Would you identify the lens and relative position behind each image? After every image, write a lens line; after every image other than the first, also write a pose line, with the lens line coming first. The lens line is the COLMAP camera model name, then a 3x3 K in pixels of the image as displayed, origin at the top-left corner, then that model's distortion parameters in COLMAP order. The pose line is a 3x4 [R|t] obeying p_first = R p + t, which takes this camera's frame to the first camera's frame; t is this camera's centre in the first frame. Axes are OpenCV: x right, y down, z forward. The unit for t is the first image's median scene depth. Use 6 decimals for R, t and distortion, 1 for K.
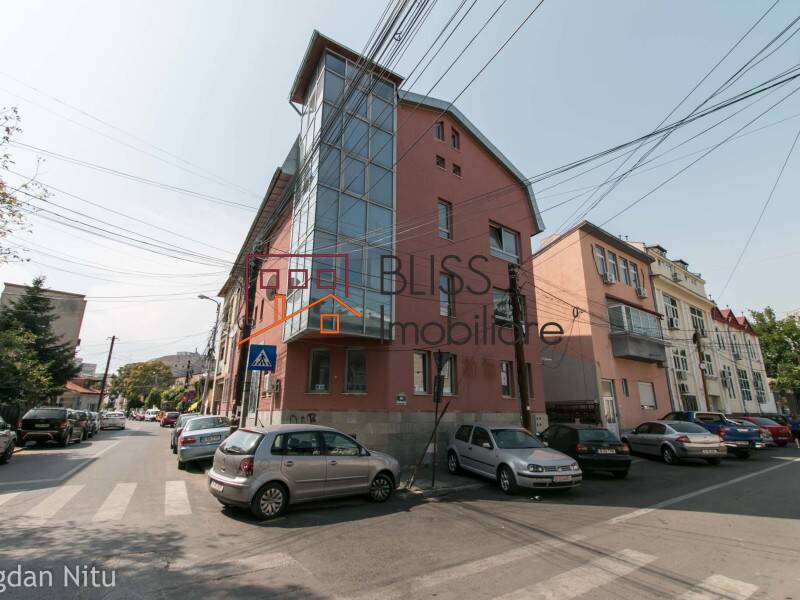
lens RADIAL K [[410.3, 0, 399.0], [0, 410.3, 294.7], [0, 0, 1]] dist [0.001989, 0.000547]
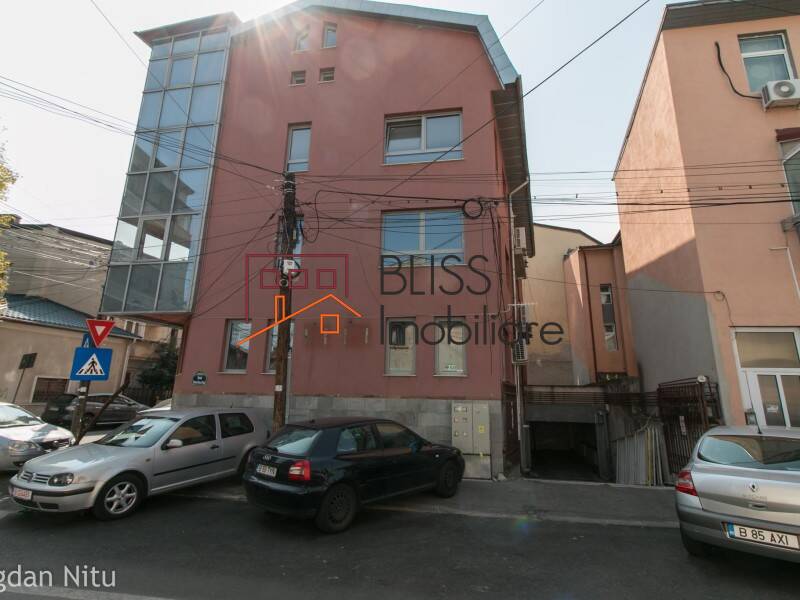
lens RADIAL K [[410.3, 0, 399.0], [0, 410.3, 294.7], [0, 0, 1]] dist [0.001989, 0.000547]
pose [[0.678459, -0.169825, -0.714740, 0.921438], [0.187646, 0.980701, -0.054898, 0.204958], [0.710269, -0.096872, 0.697233, 0.708250]]
